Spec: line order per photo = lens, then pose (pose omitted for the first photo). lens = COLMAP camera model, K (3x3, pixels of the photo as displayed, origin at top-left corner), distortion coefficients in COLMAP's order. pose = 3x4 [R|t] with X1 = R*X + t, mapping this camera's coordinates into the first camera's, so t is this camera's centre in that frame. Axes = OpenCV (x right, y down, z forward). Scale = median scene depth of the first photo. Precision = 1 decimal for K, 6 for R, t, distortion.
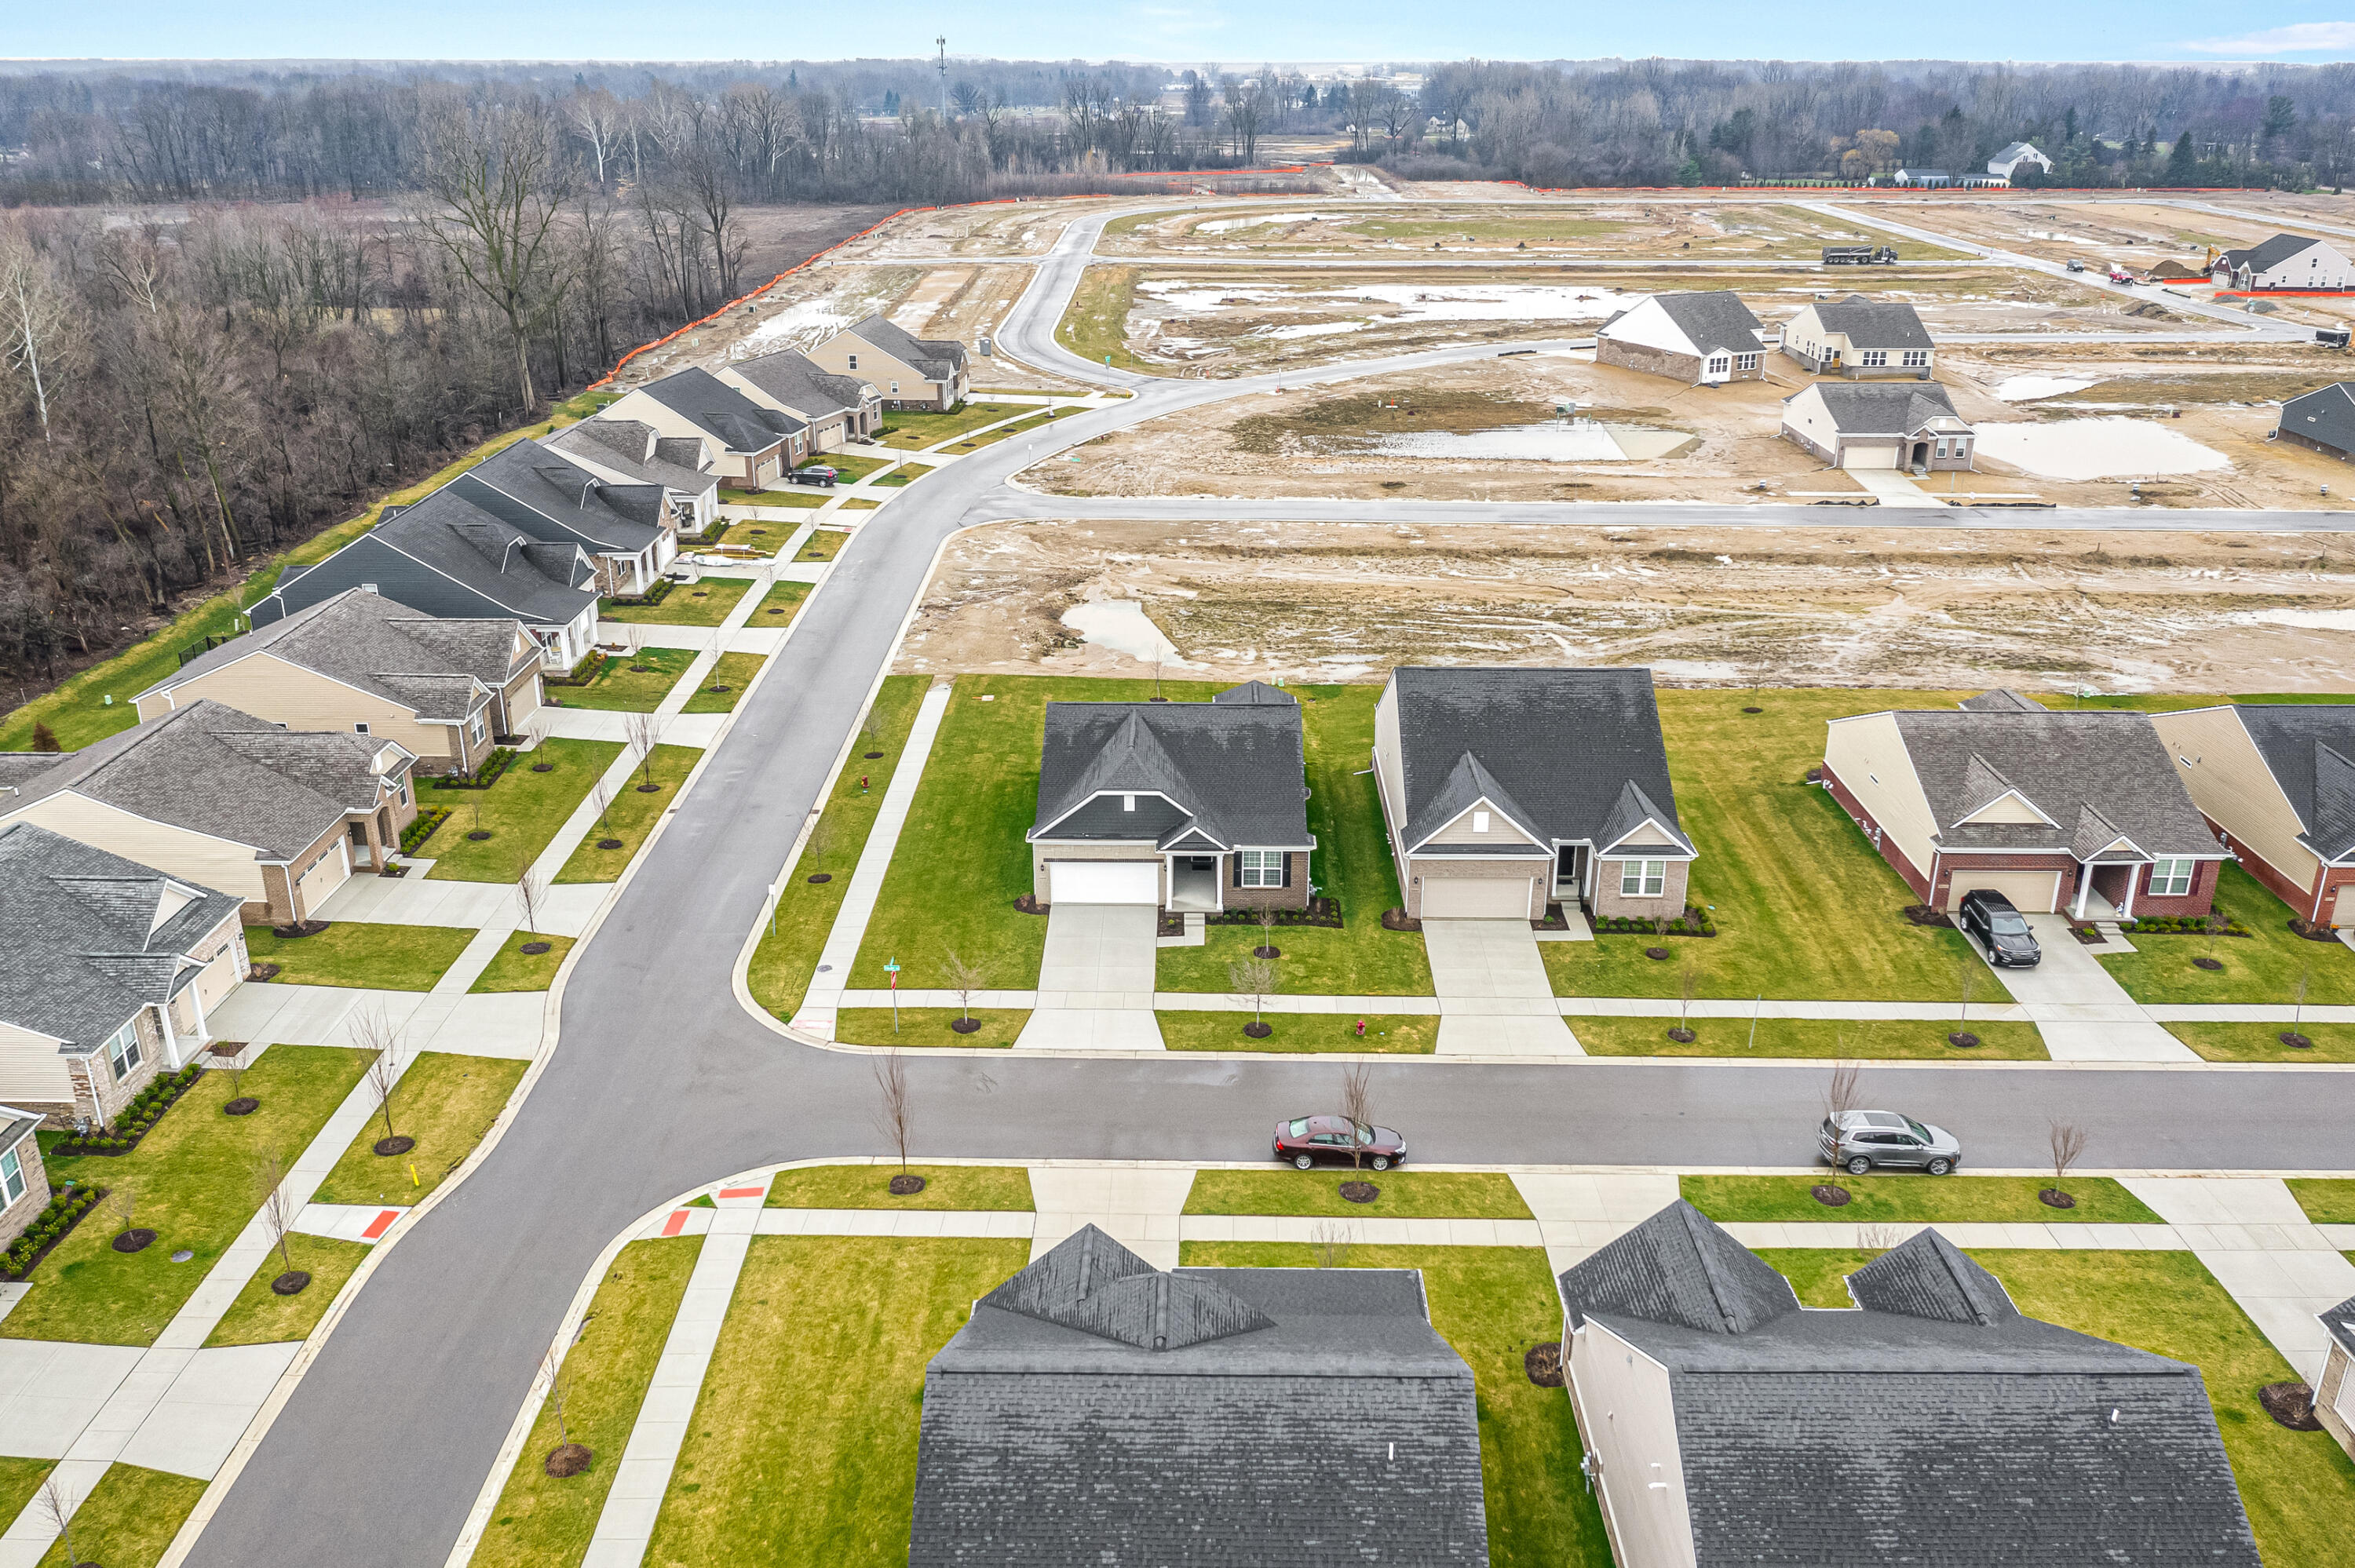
lens RADIAL K [[1863.9, 0, 1175.0], [0, 1863.9, 781.7], [0, 0, 1]] dist [-0.019100, 0.003420]
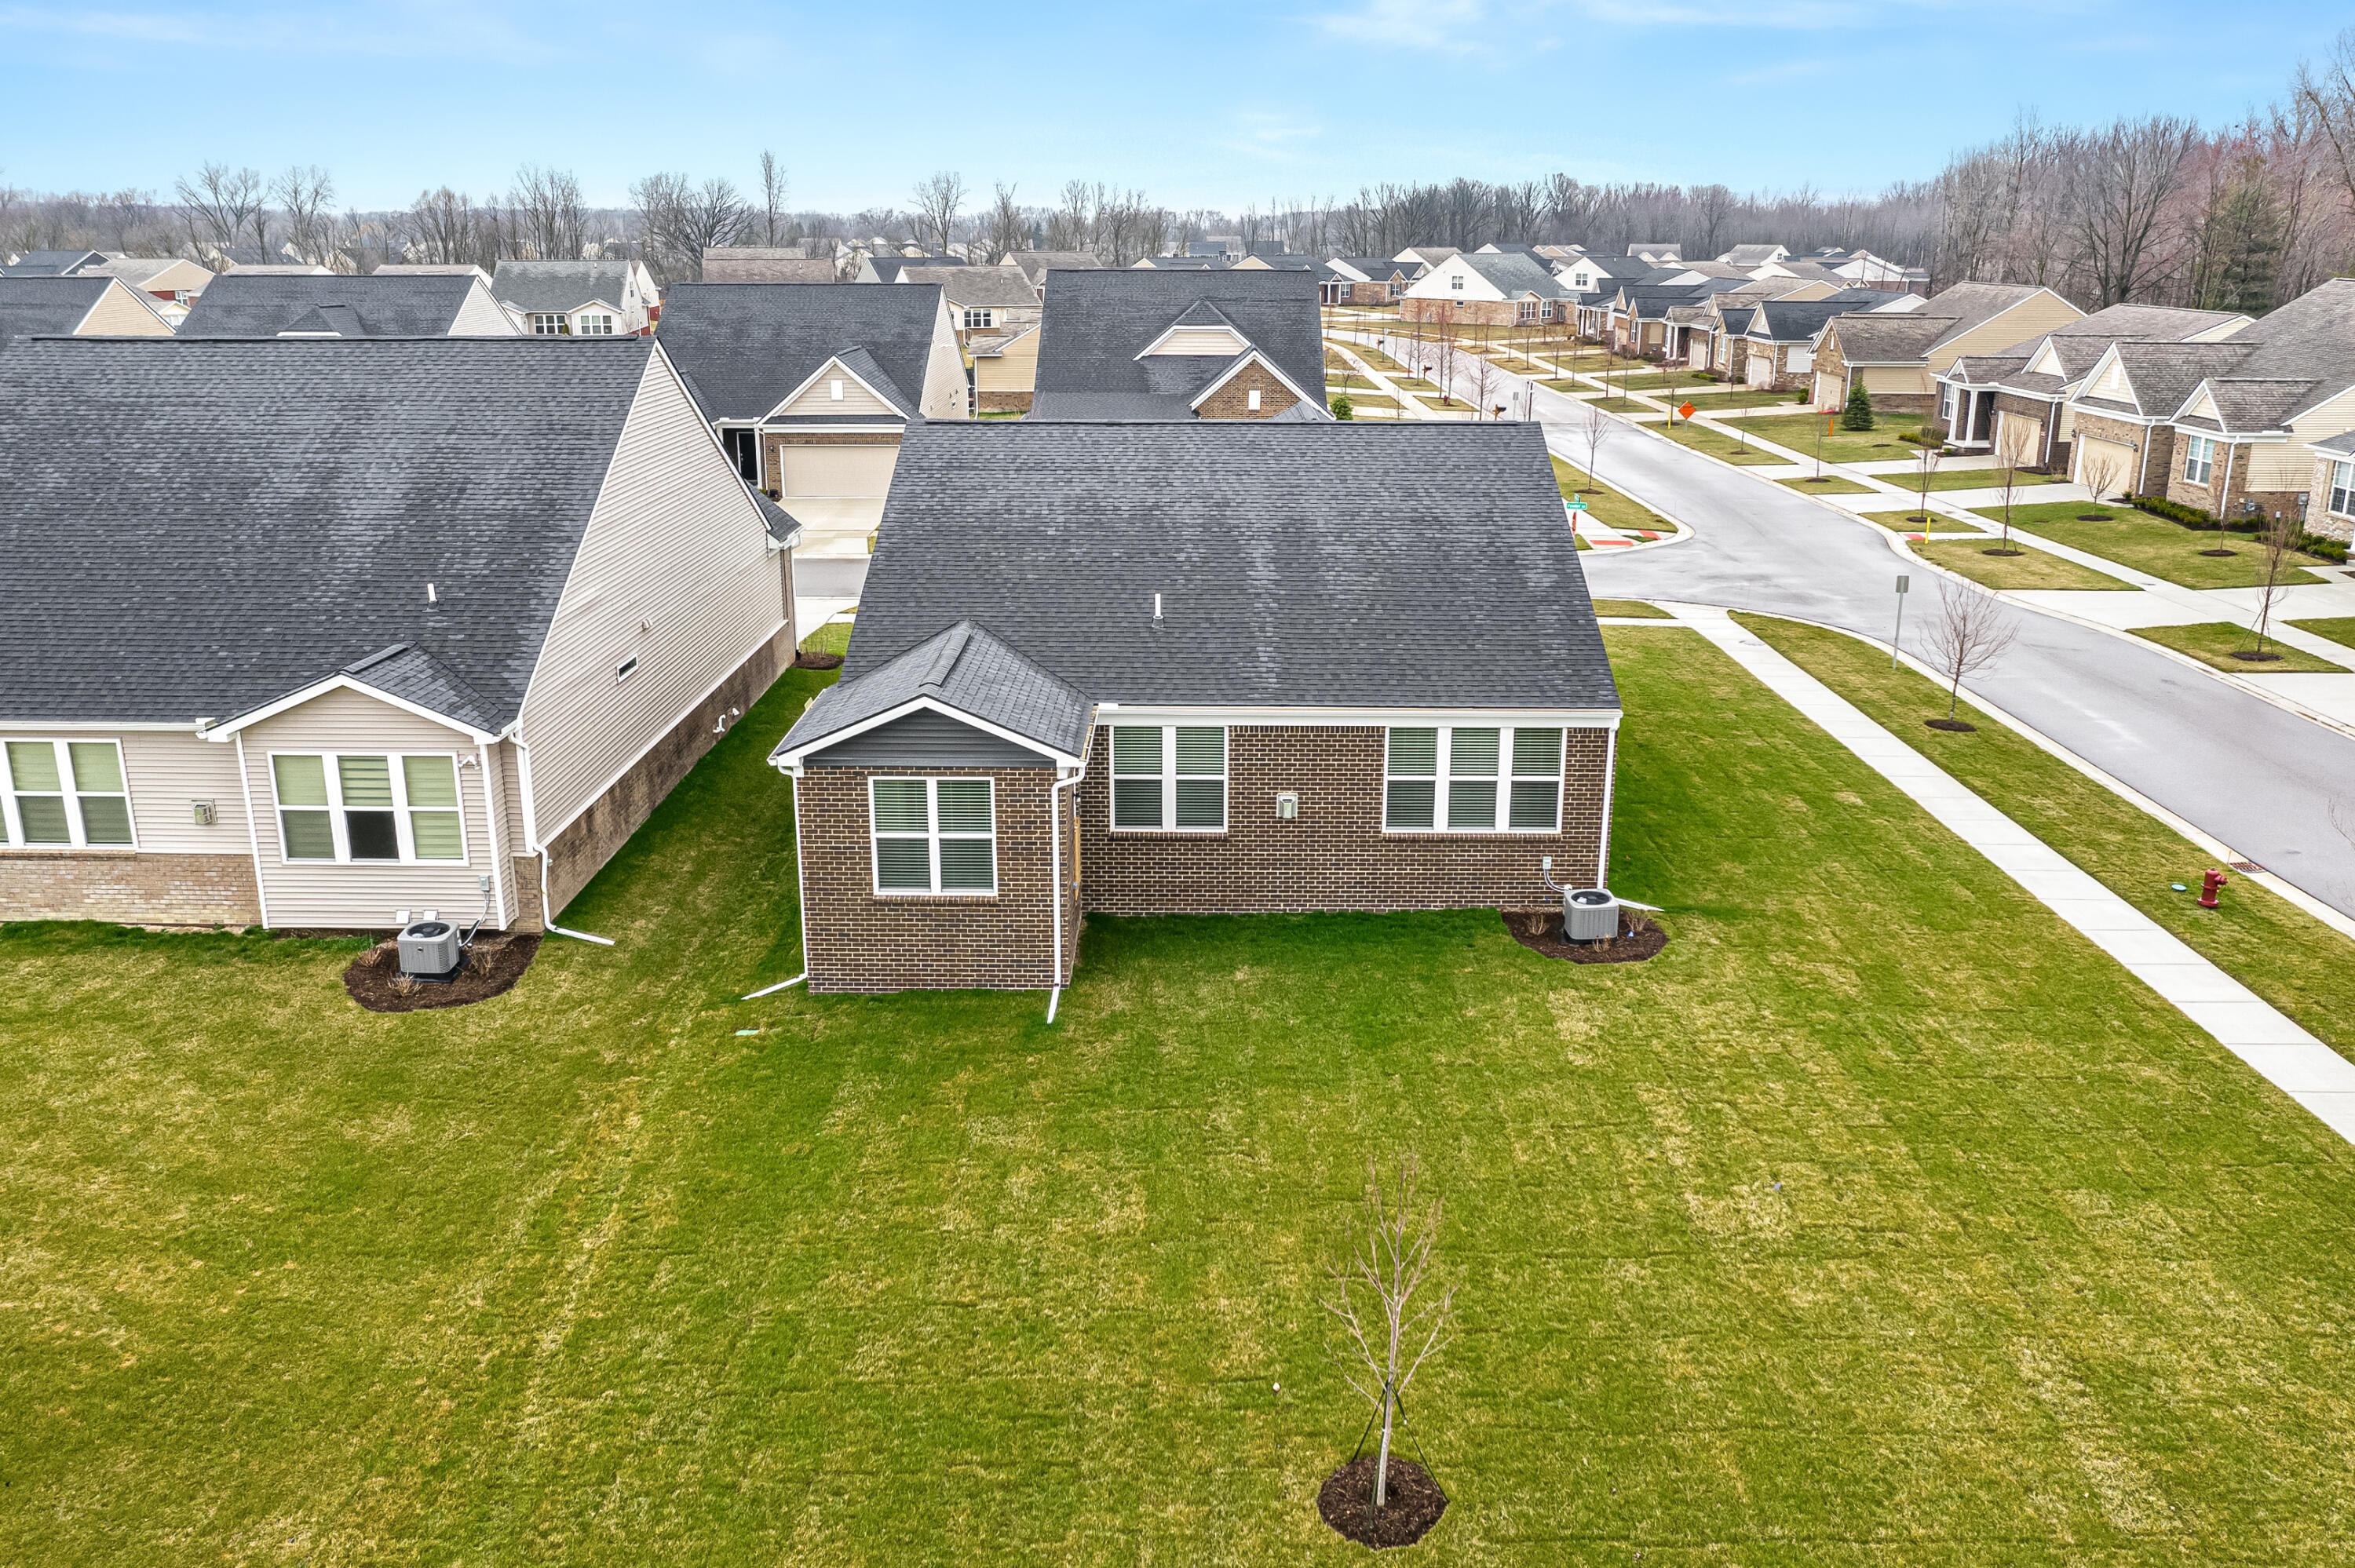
lens RADIAL K [[1863.9, 0, 1175.0], [0, 1863.9, 781.7], [0, 0, 1]] dist [-0.019100, 0.003420]
pose [[-0.999994, -0.003050, -0.001487, 0.007242], [-0.003319, 0.787461, 0.616355, -0.162550], [-0.000709, 0.616357, -0.787467, 0.973024]]
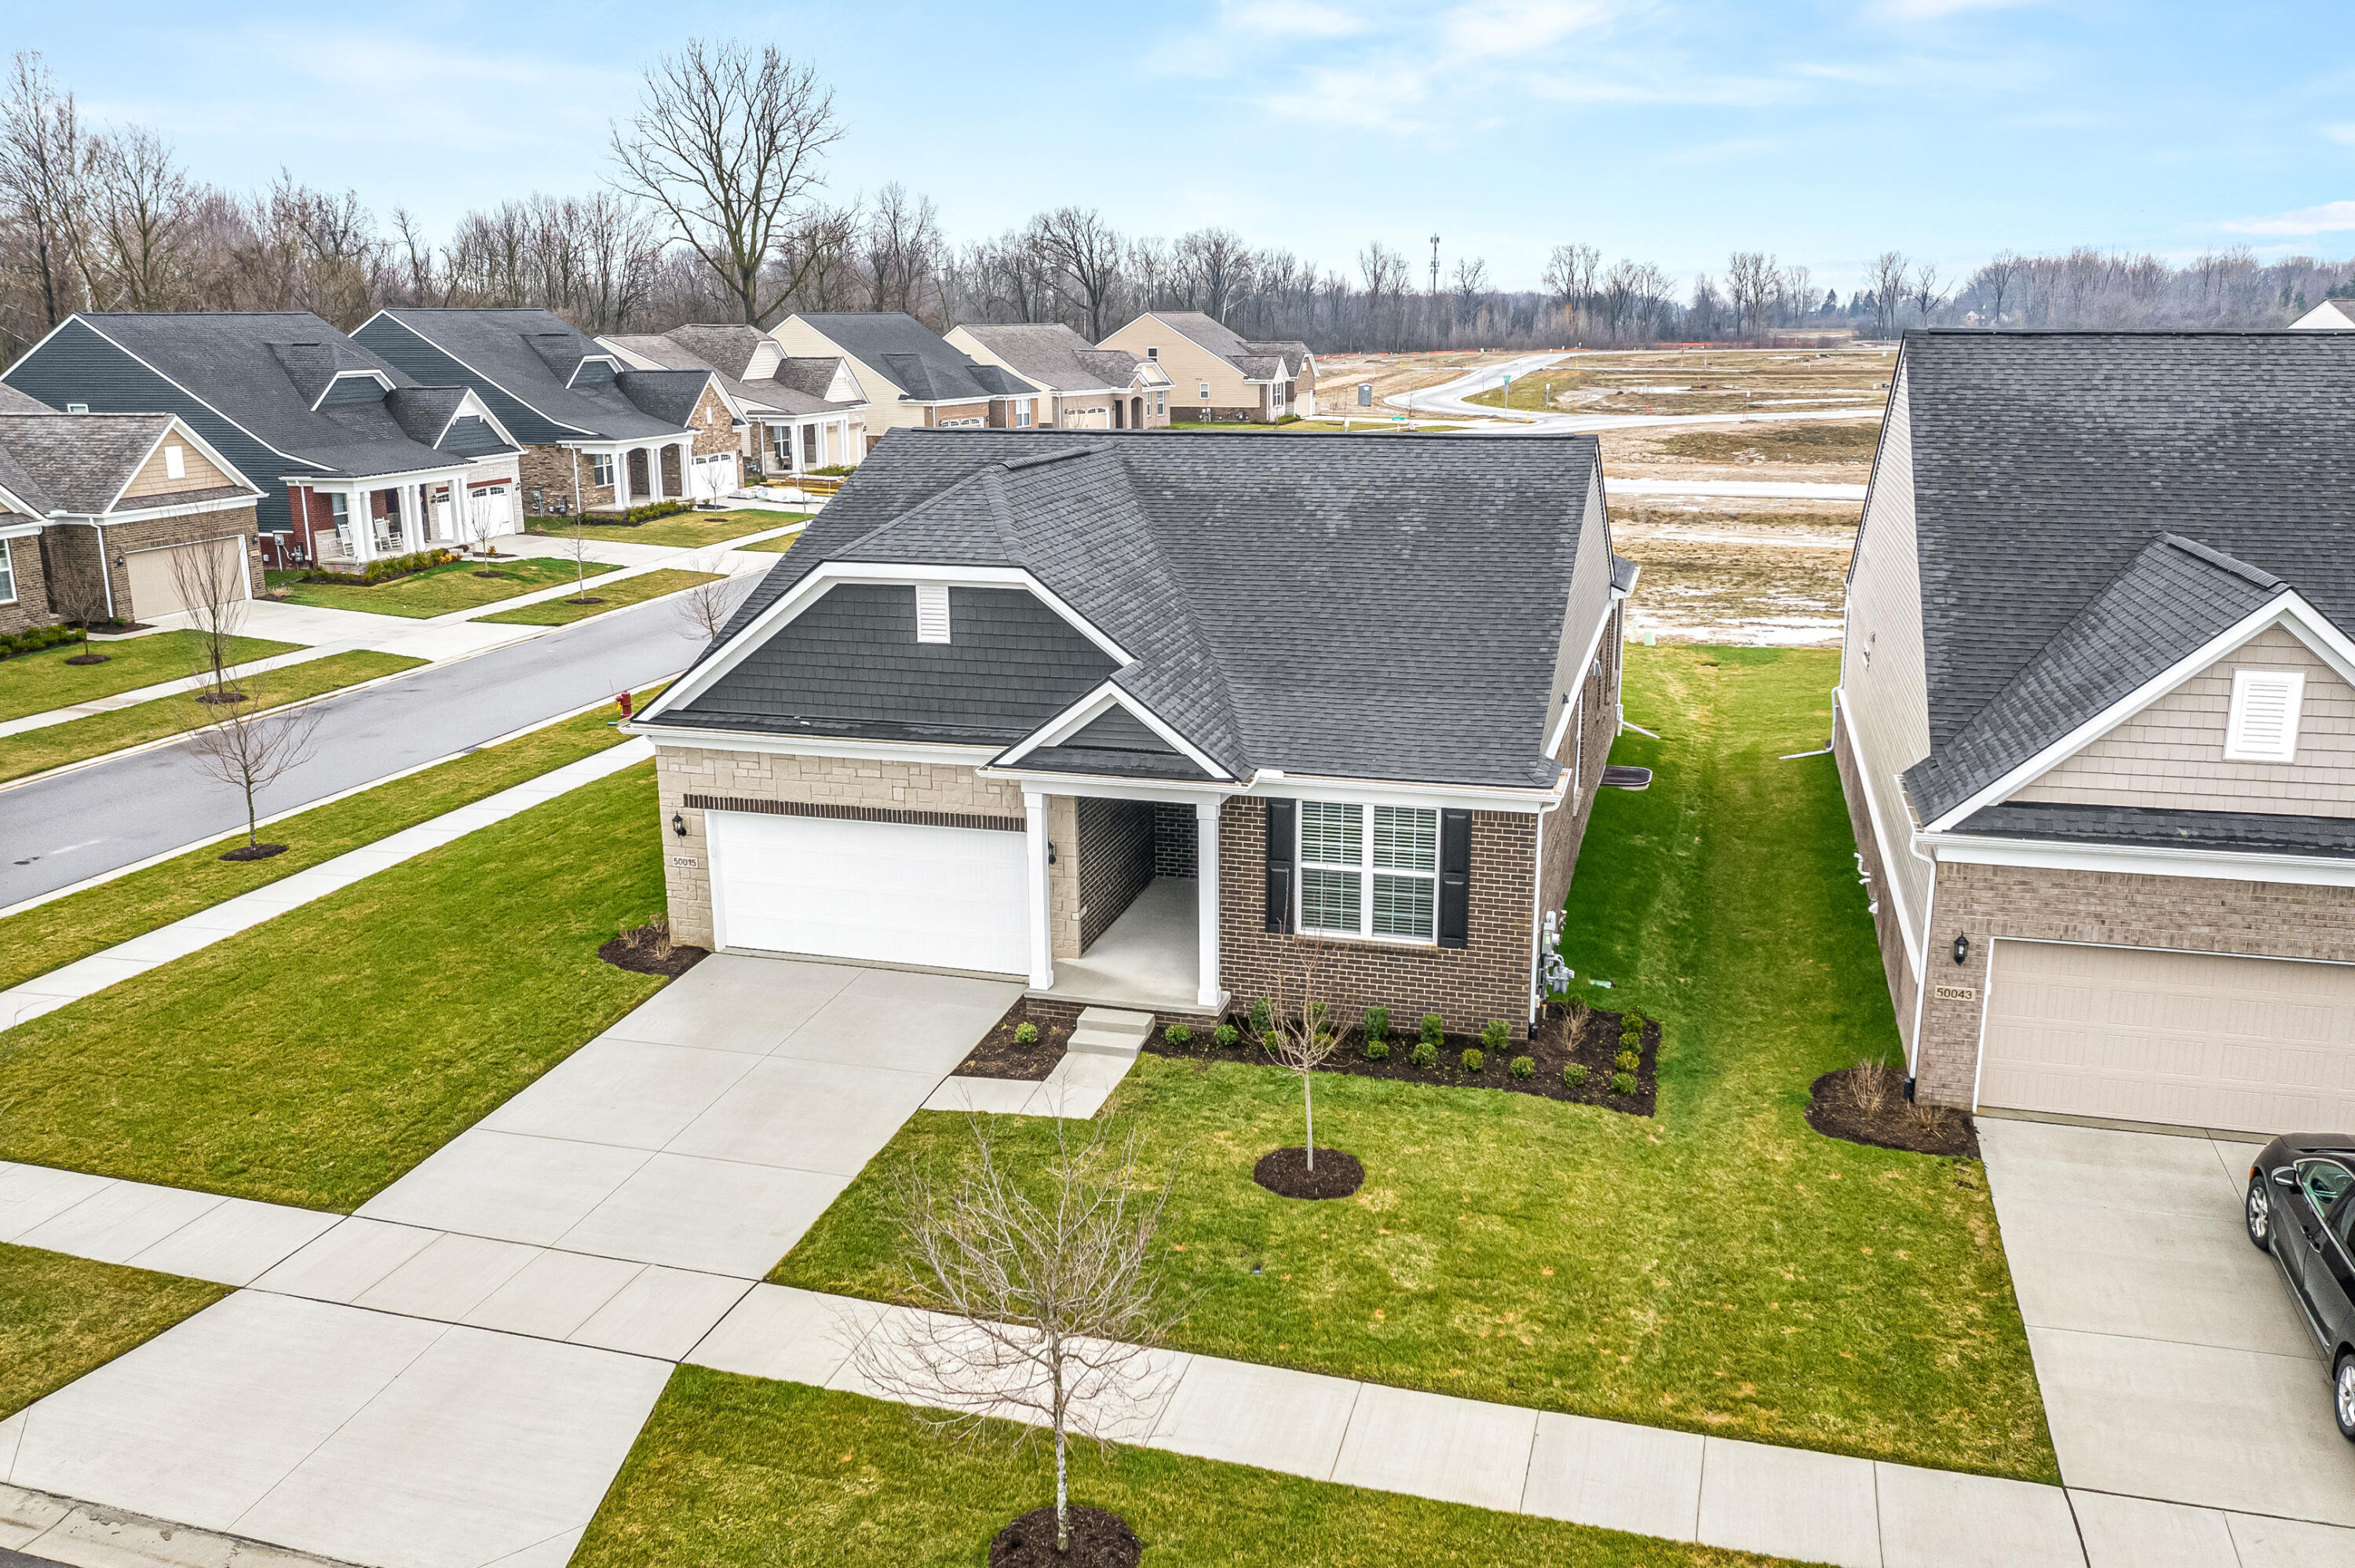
lens RADIAL K [[1849.1, 0, 1177.5], [0, 1849.1, 784.0], [0, 0, 1]] dist [-0.021494, 0.004718]
pose [[0.964805, 0.056836, -0.256749, 0.059300], [-0.088418, 0.989632, -0.113183, 0.044785], [0.247654, 0.131901, 0.959828, 0.482251]]
